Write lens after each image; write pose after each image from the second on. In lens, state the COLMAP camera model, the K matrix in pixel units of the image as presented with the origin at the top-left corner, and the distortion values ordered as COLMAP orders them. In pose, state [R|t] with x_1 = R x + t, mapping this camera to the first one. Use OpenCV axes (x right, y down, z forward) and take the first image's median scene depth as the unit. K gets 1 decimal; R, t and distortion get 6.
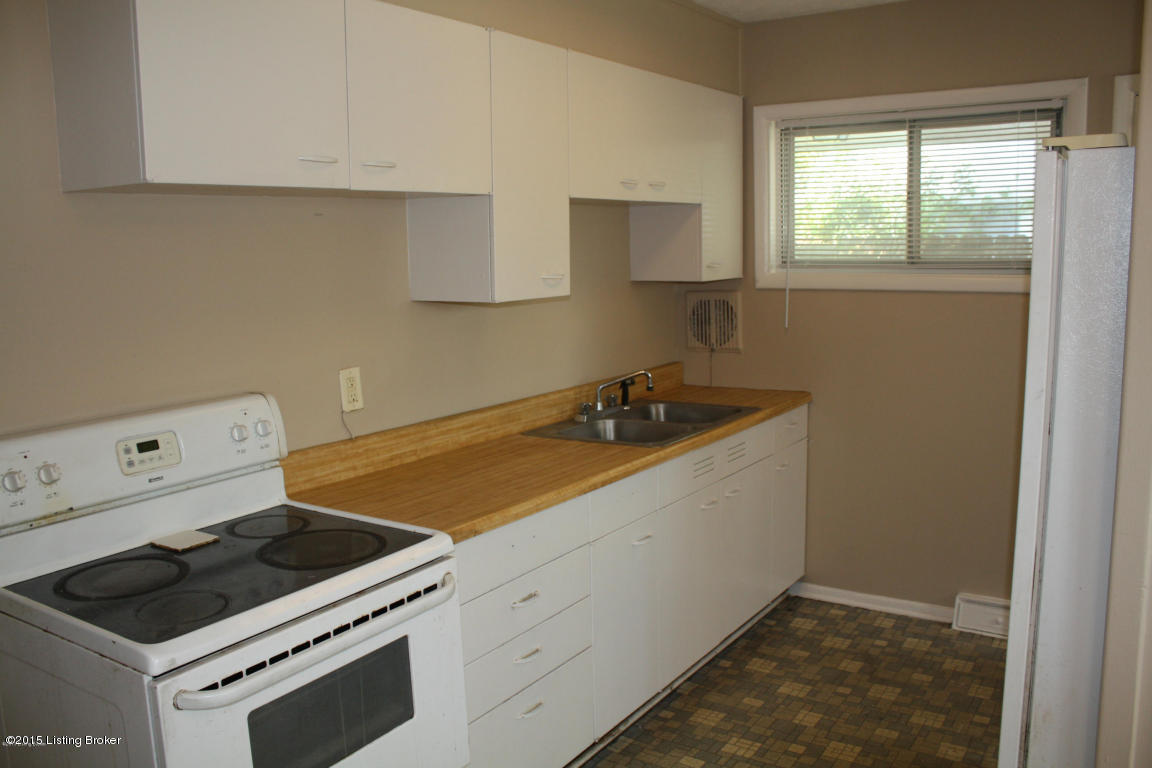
lens RADIAL K [[977.2, 0, 576.7], [0, 977.2, 385.0], [0, 0, 1]] dist [-0.156065, 0.138169]
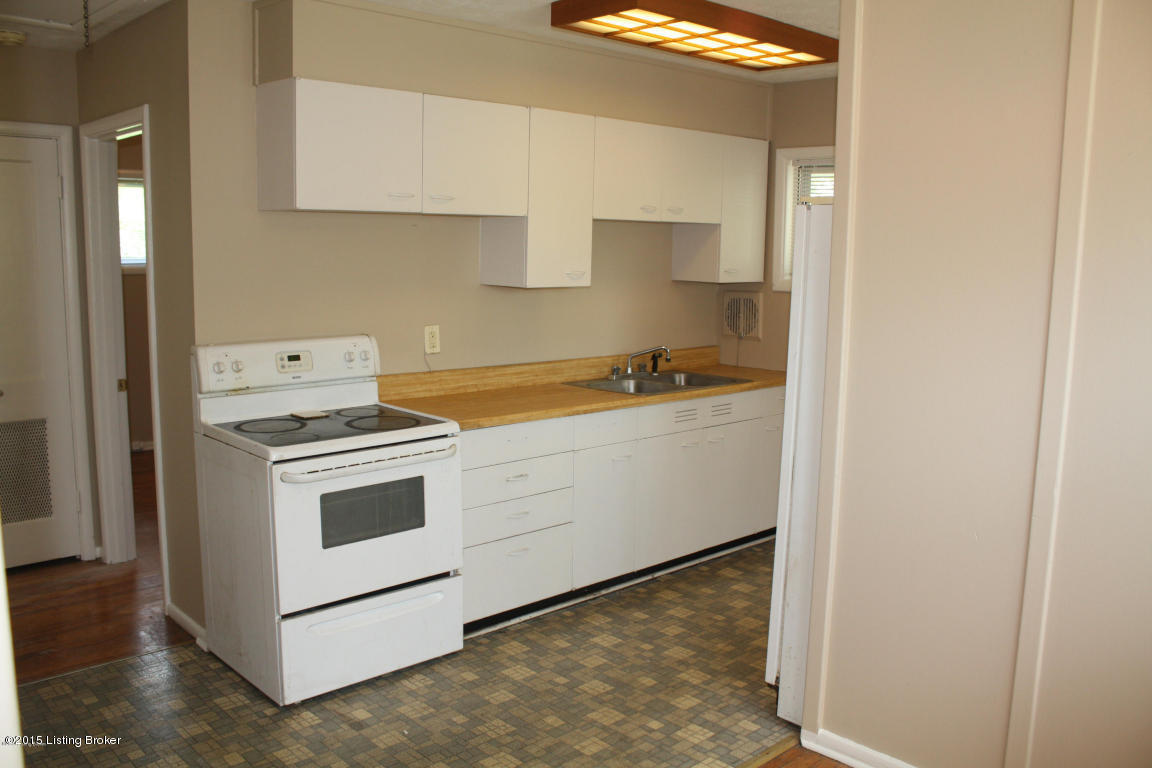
lens RADIAL K [[977.2, 0, 570.6], [0, 977.2, 386.8], [0, 0, 1]] dist [-0.156065, 0.138169]
pose [[0.972680, 0.071124, -0.220985, 0.310777], [-0.070455, 0.997455, 0.010917, 0.044741], [0.221199, 0.004951, 0.975216, -0.433356]]
